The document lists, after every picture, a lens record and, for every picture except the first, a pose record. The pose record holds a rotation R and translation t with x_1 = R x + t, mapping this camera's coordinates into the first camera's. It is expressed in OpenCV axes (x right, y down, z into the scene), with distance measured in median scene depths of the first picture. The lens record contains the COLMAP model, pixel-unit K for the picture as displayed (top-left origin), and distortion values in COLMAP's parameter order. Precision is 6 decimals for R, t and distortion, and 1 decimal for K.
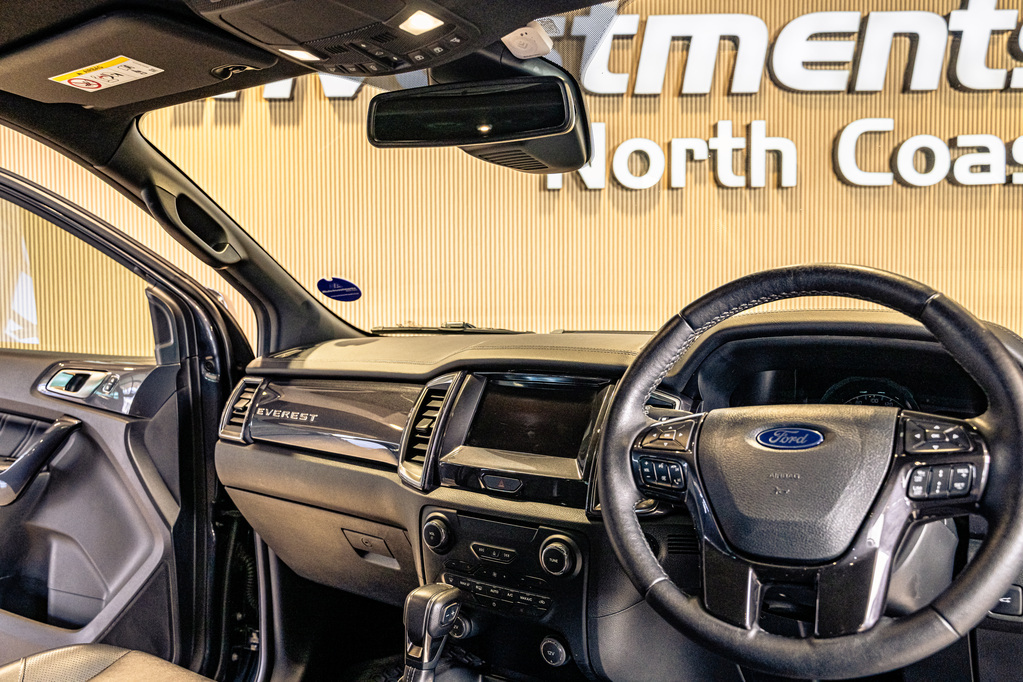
lens RADIAL K [[798.0, 0, 507.9], [0, 798.0, 344.3], [0, 0, 1]] dist [0.029272, -0.014264]
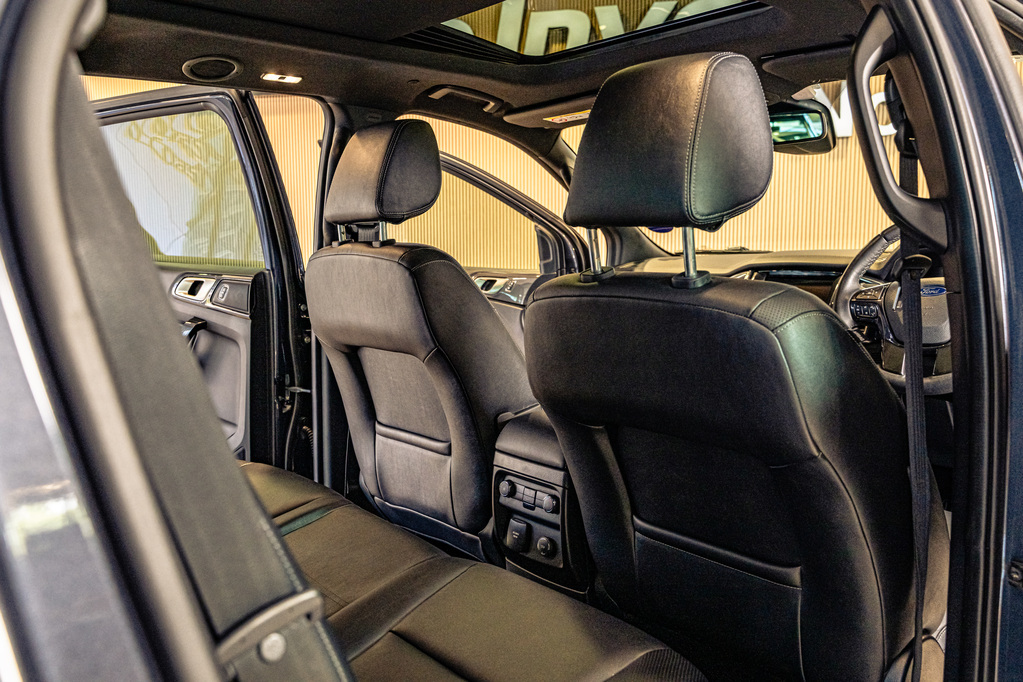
lens RADIAL K [[798.0, 0, 508.1], [0, 798.0, 336.1], [0, 0, 1]] dist [0.029272, -0.014264]
pose [[0.960135, 0.029414, -0.277983, -0.054473], [-0.010992, 0.997652, 0.067598, 0.045075], [0.279319, -0.061848, 0.958204, -0.586741]]
